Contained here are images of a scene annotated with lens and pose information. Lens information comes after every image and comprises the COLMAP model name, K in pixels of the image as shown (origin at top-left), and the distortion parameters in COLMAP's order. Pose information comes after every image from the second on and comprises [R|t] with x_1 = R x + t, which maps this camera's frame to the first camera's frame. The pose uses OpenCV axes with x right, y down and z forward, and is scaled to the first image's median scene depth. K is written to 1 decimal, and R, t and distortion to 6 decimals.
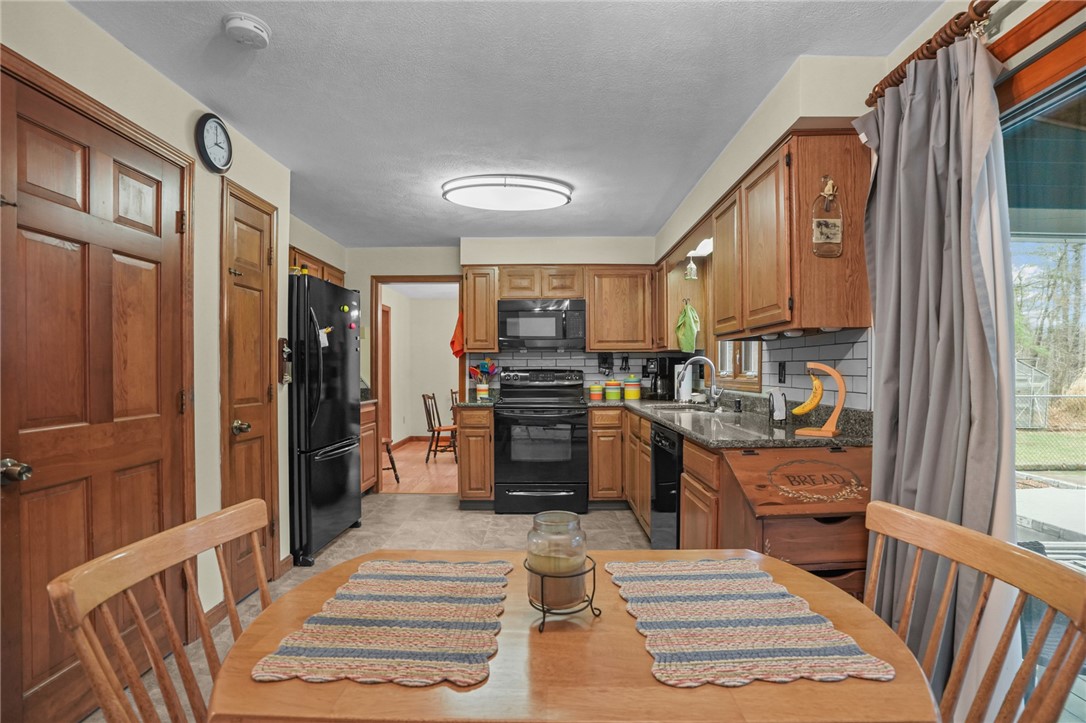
lens RADIAL K [[506.1, 0, 542.0], [0, 506.1, 377.9], [0, 0, 1]] dist [-0.070672, 0.019151]
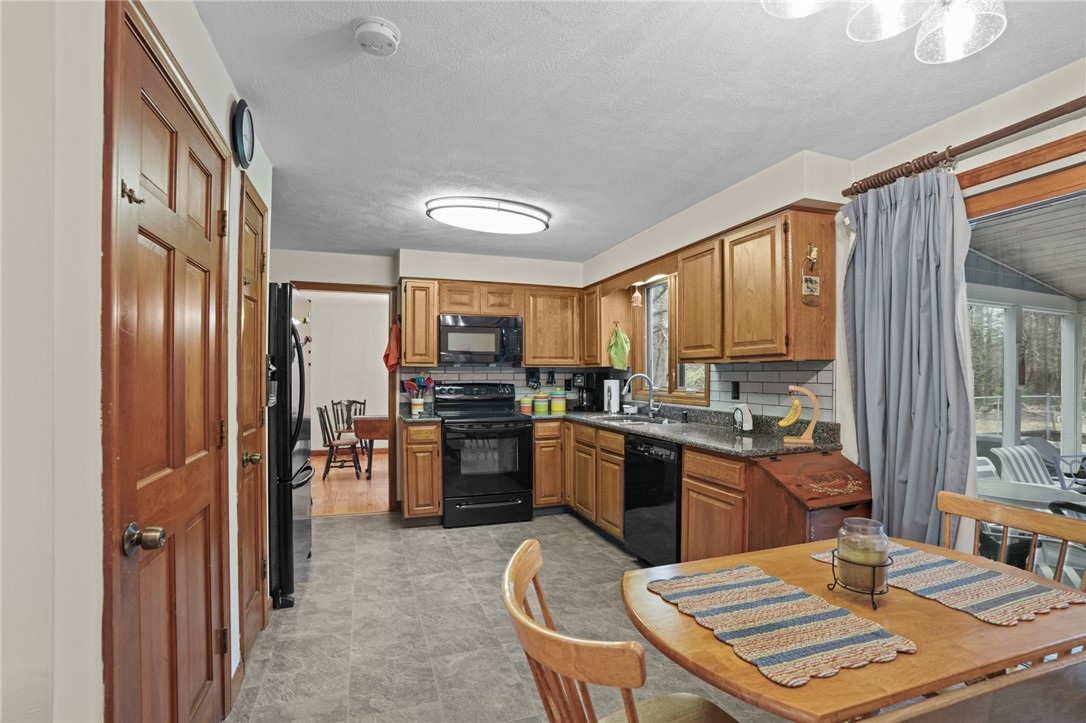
lens RADIAL K [[494.2, 0, 540.9], [0, 494.2, 379.1], [0, 0, 1]] dist [-0.076005, 0.027691]
pose [[0.944092, 0.001465, 0.329679, -0.218885], [0.001499, 0.999961, -0.008737, -0.017440], [-0.329679, 0.008742, 0.944053, 0.013983]]
